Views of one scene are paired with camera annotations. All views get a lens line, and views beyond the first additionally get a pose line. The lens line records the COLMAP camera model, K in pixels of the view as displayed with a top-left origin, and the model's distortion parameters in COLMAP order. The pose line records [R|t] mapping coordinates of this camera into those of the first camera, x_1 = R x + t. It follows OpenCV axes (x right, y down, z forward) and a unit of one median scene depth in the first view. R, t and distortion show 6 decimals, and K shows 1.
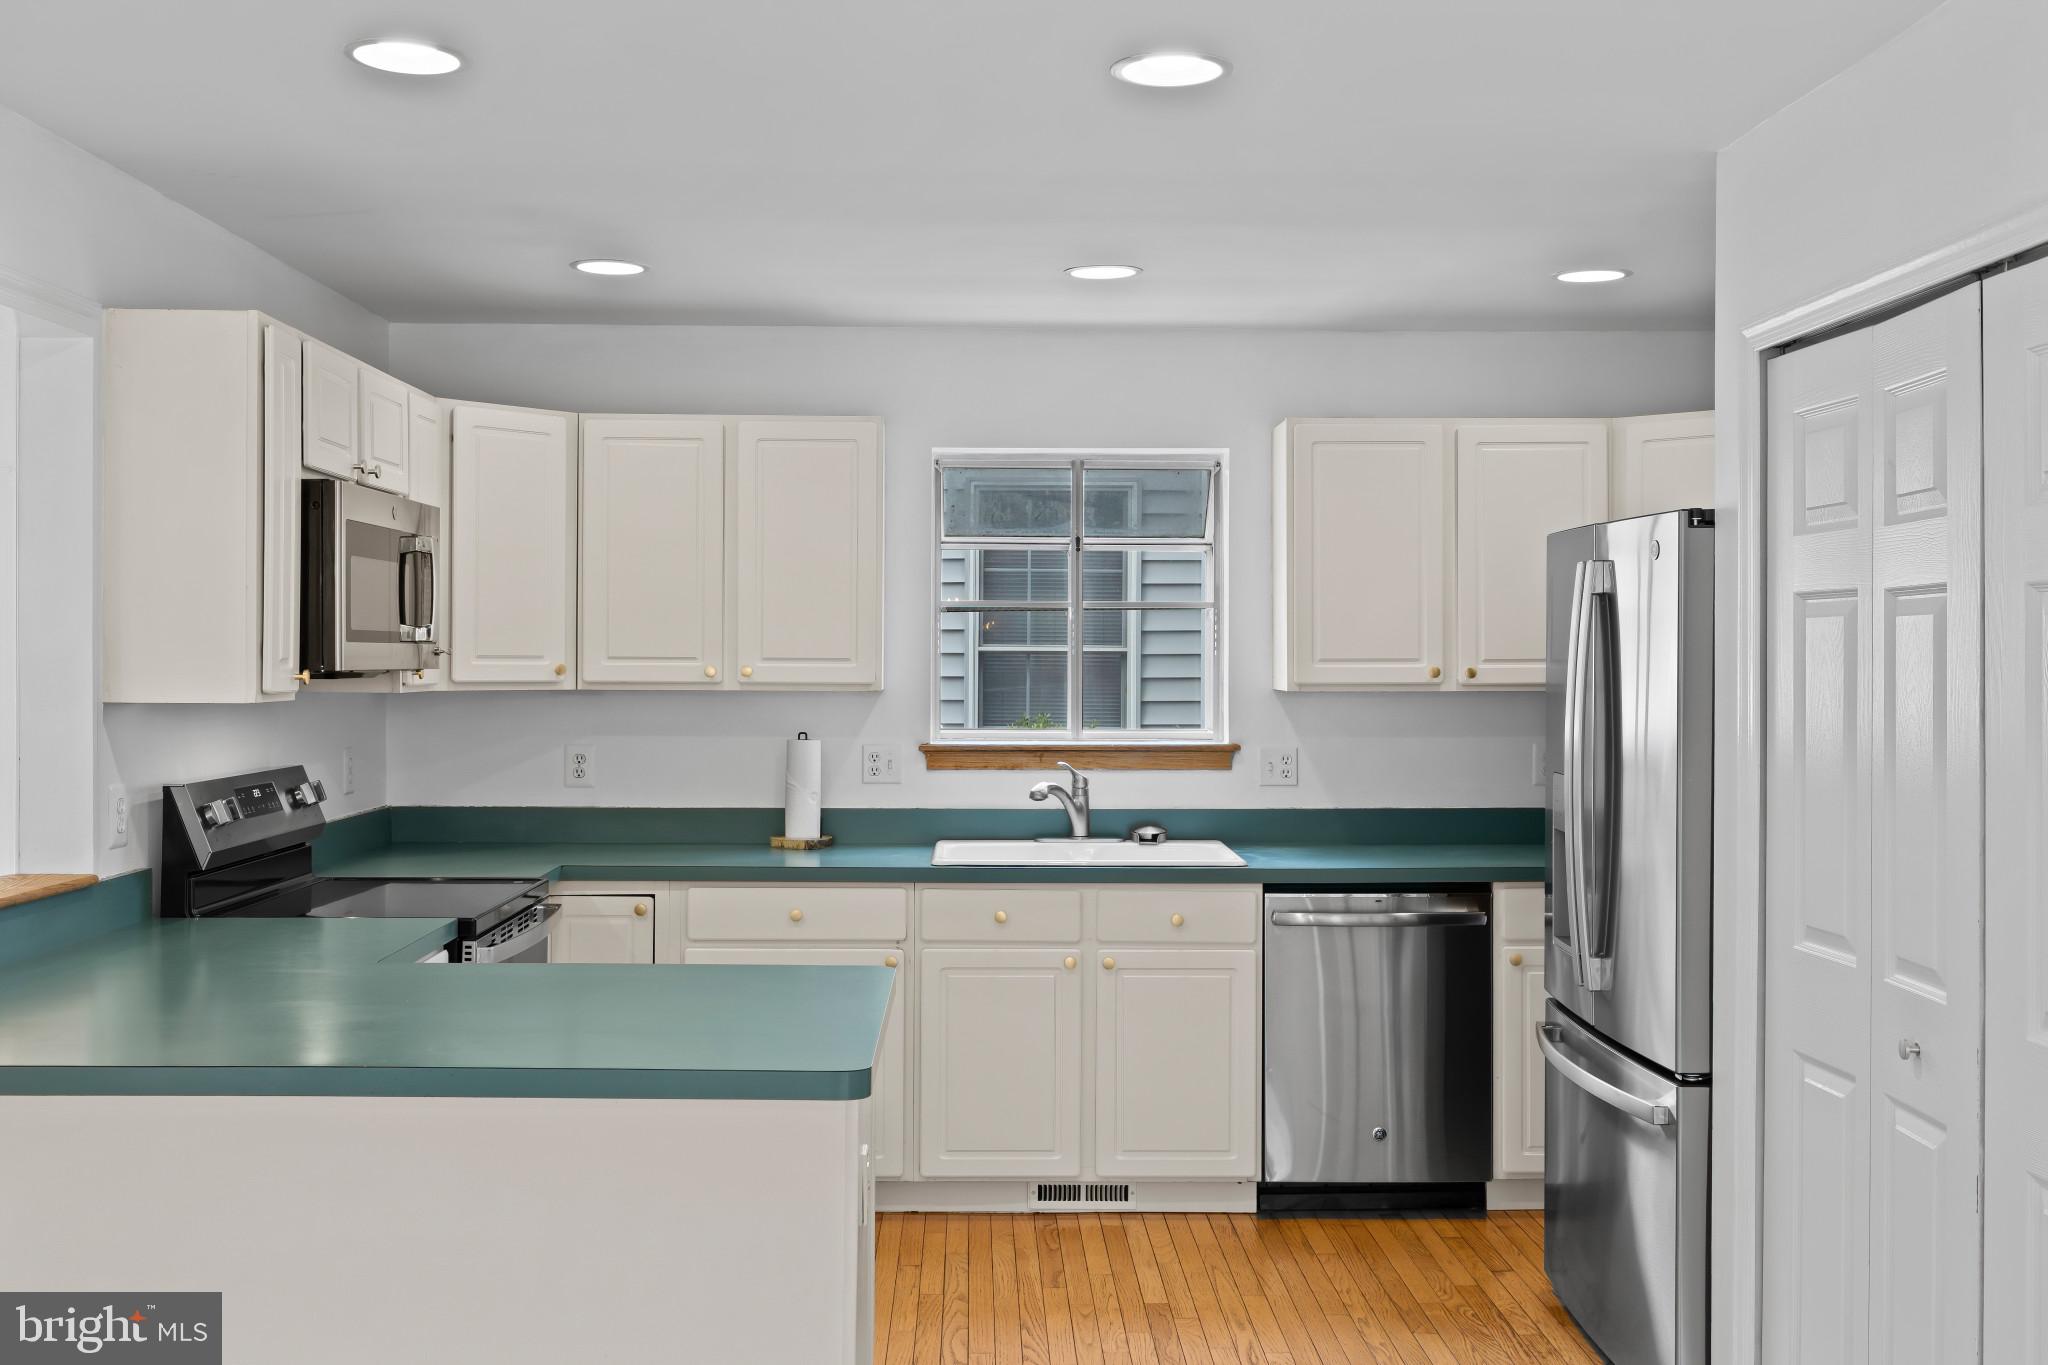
lens RADIAL K [[2000.9, 0, 1037.1], [0, 2000.9, 669.7], [0, 0, 1]] dist [0.009726, 0.000000]
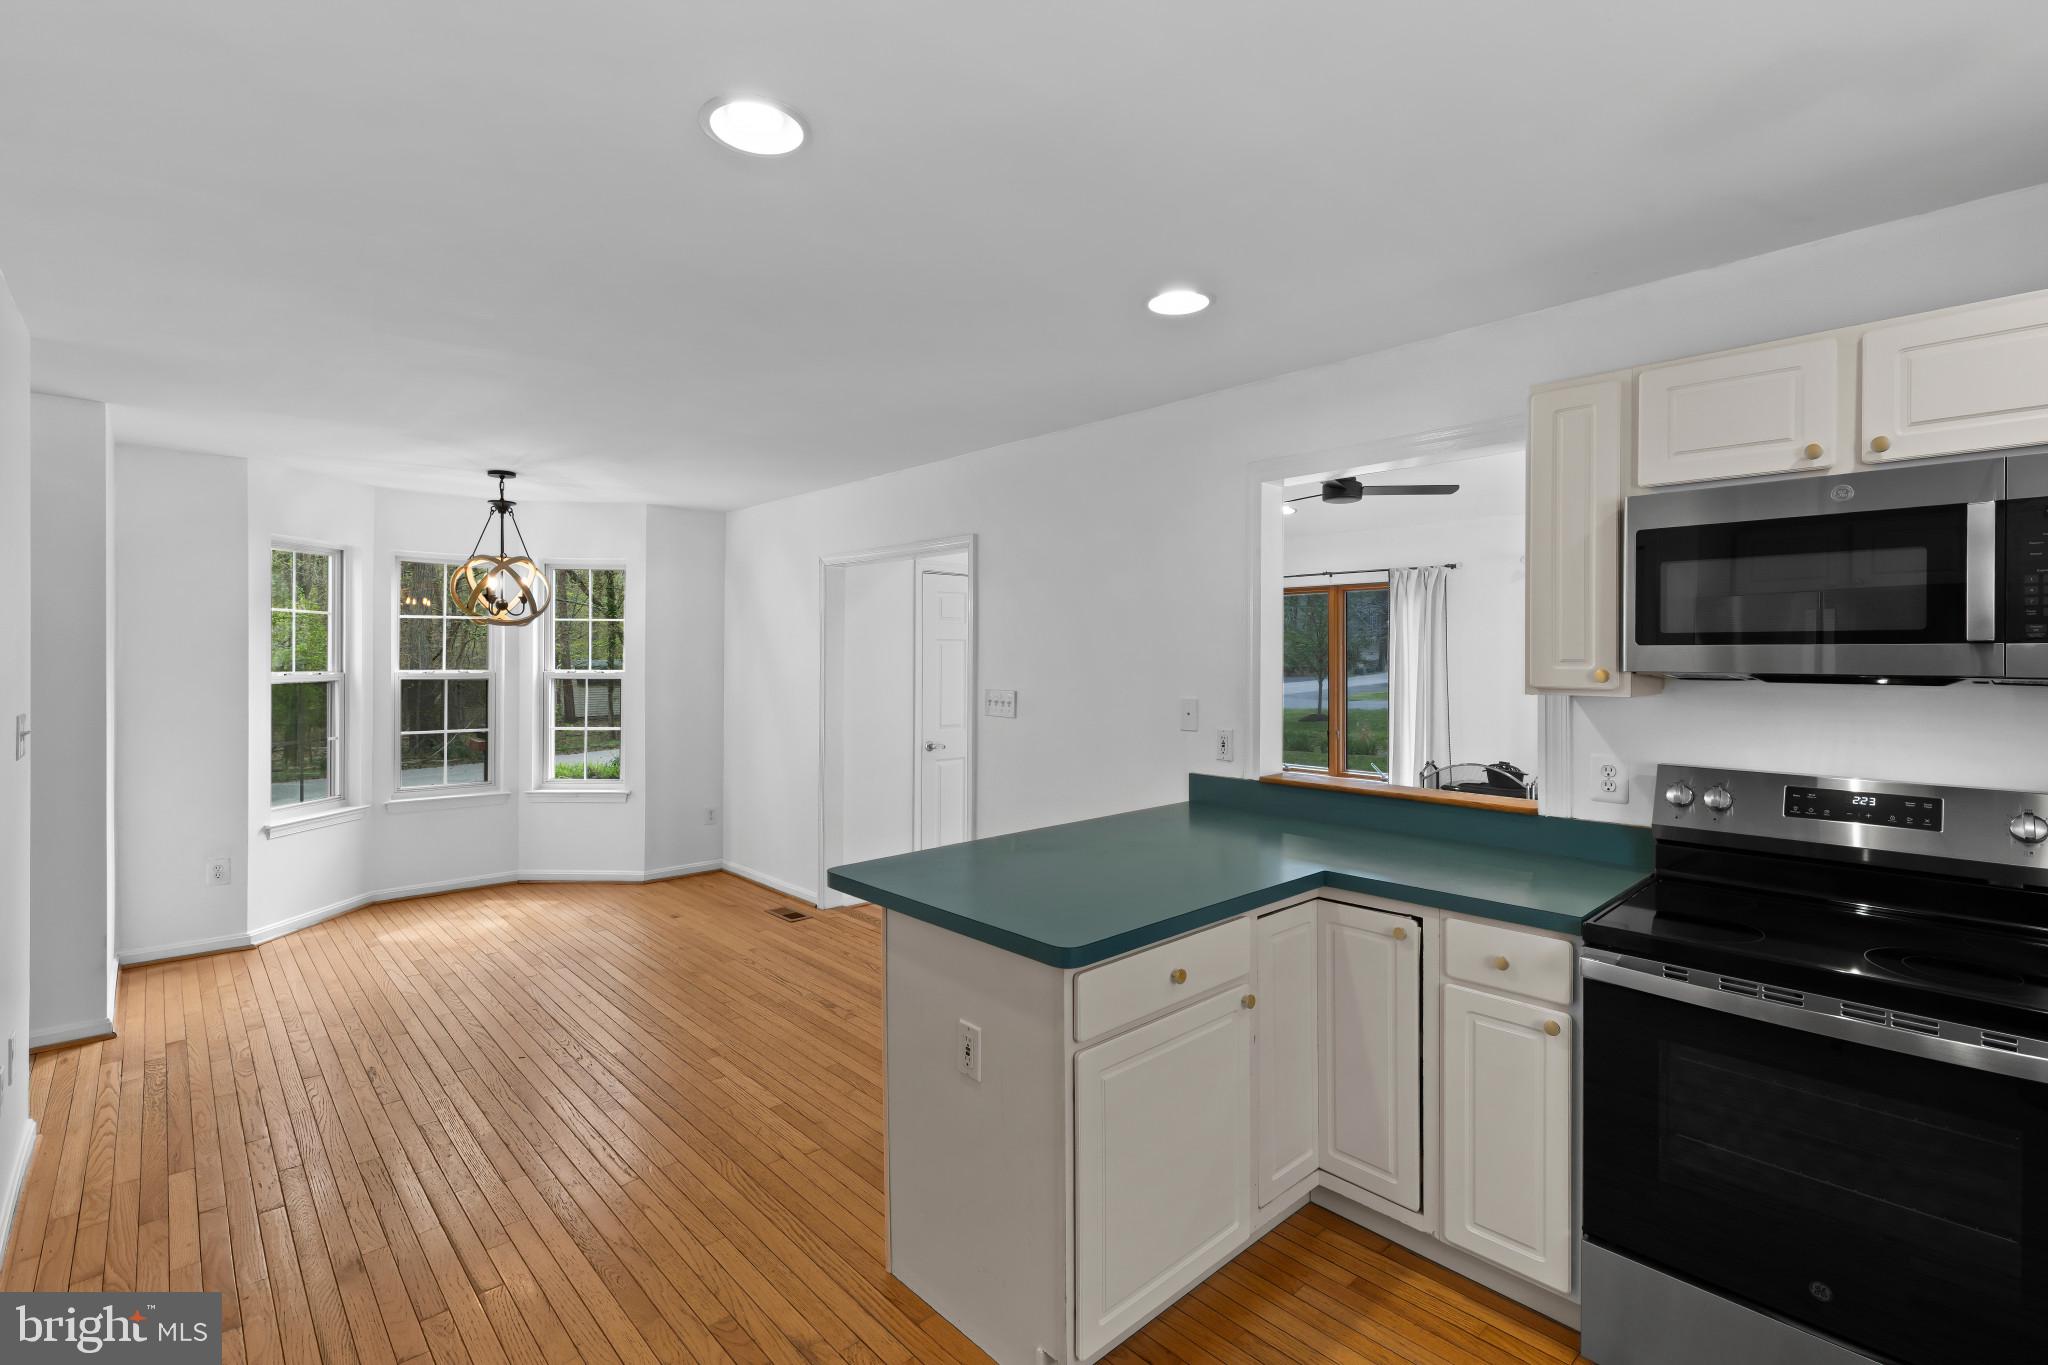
lens RADIAL K [[928.3, 0, 1035.2], [0, 928.3, 661.2], [0, 0, 1]] dist [0.003477, -0.000847]
pose [[-0.752118, -0.000318, -0.659028, 0.179561], [-0.009456, 0.999902, 0.010308, -0.005707], [0.658960, 0.013985, -0.752048, 0.922783]]
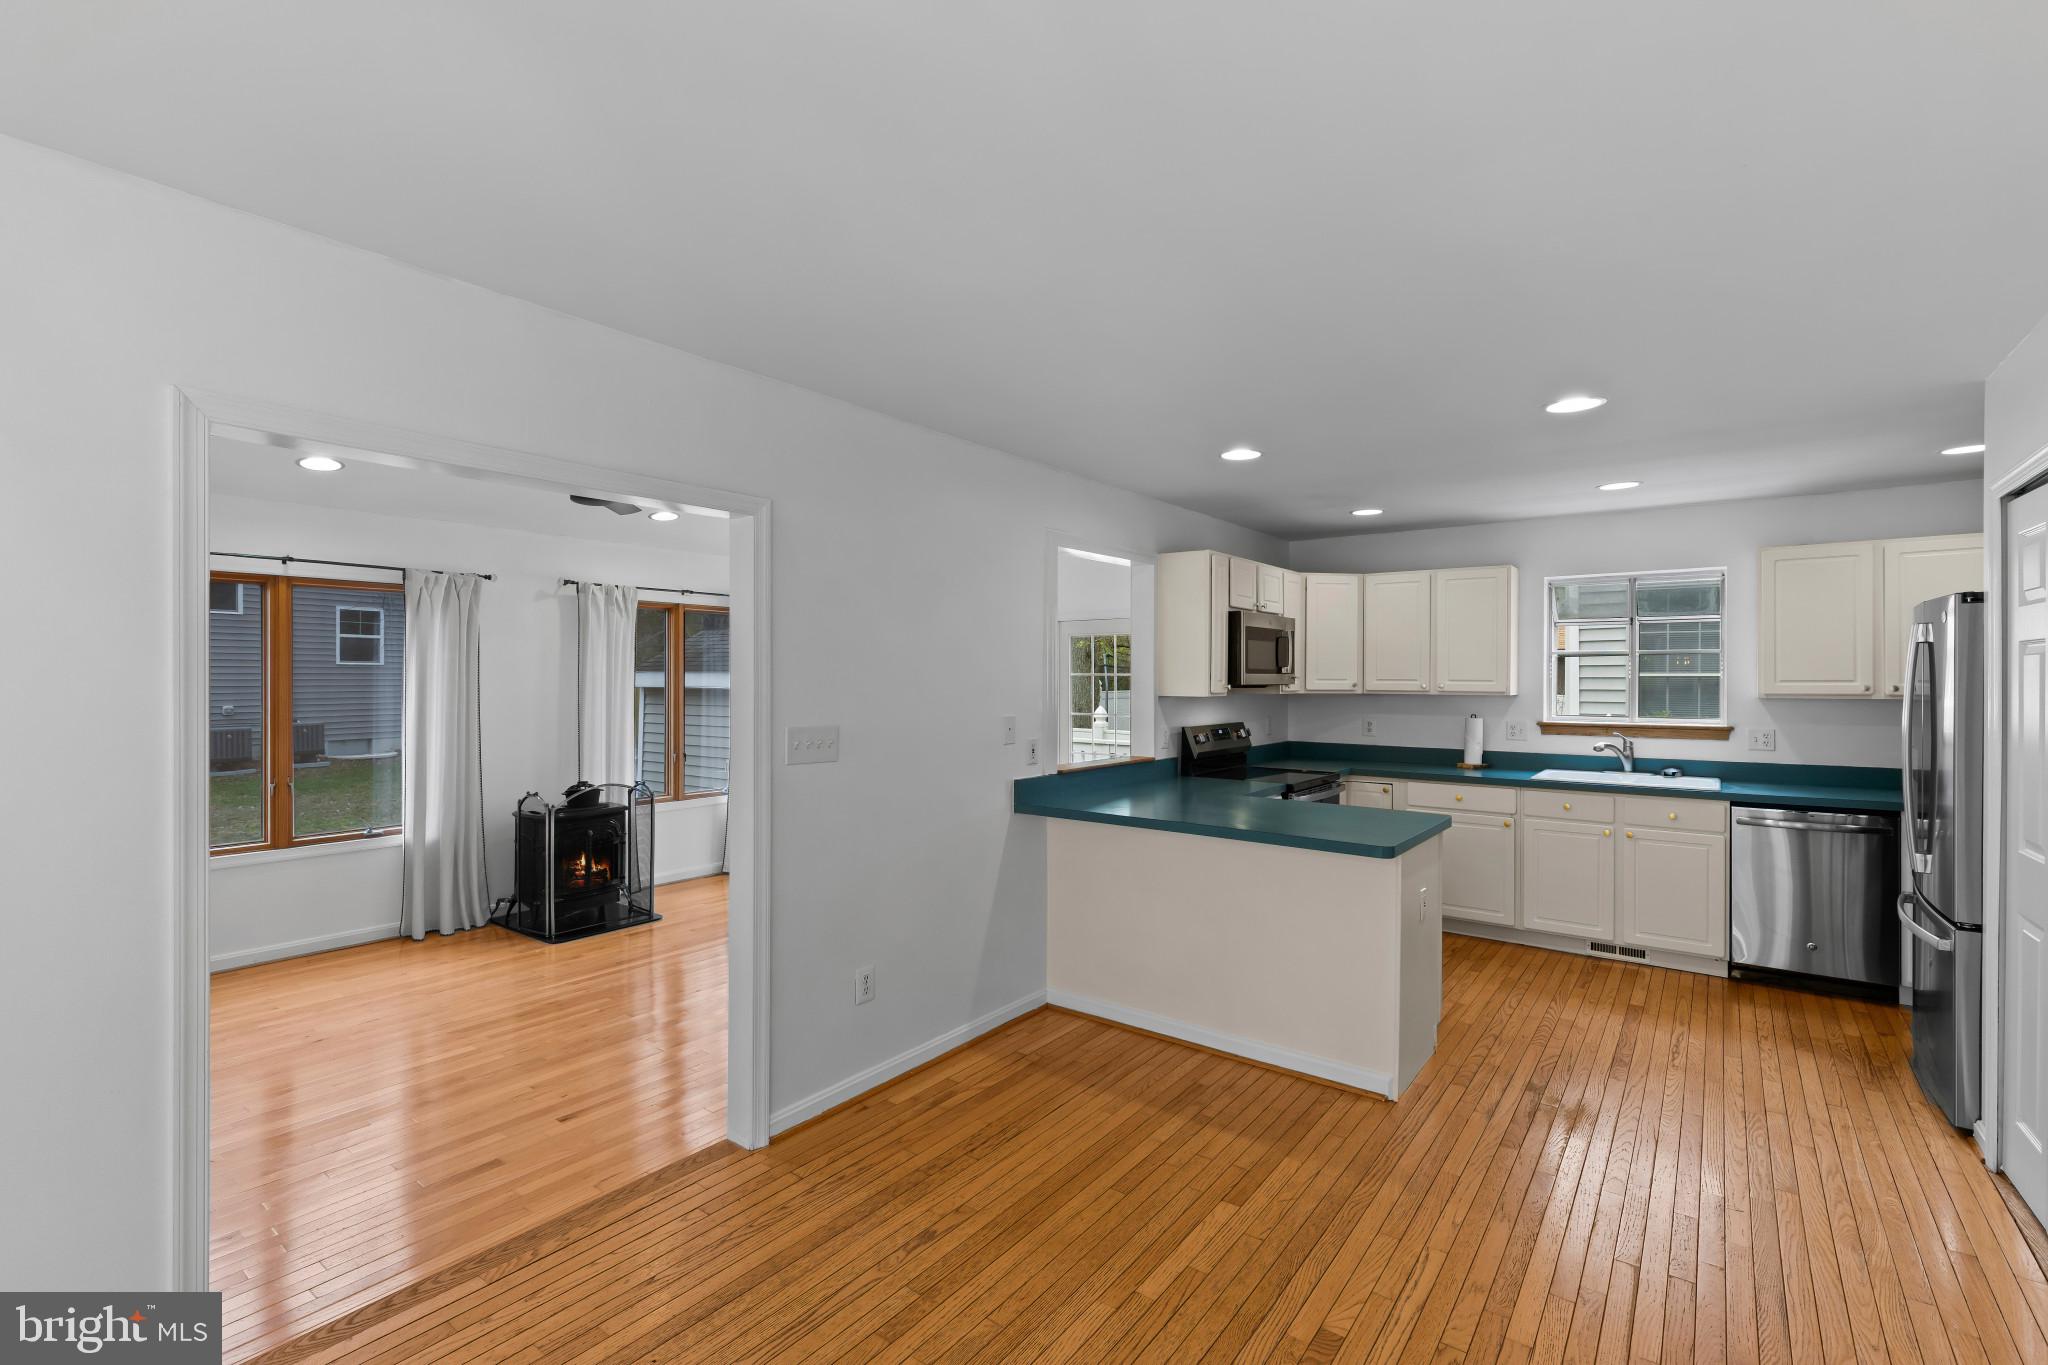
lens RADIAL K [[928.3, 0, 1021.4], [0, 928.3, 678.6], [0, 0, 1]] dist [0.003477, -0.000847]
pose [[0.778364, -0.000942, -0.627812, 0.143542], [-0.004154, 0.999969, -0.006651, 0.001562], [0.627799, 0.007785, 0.778336, -0.087933]]
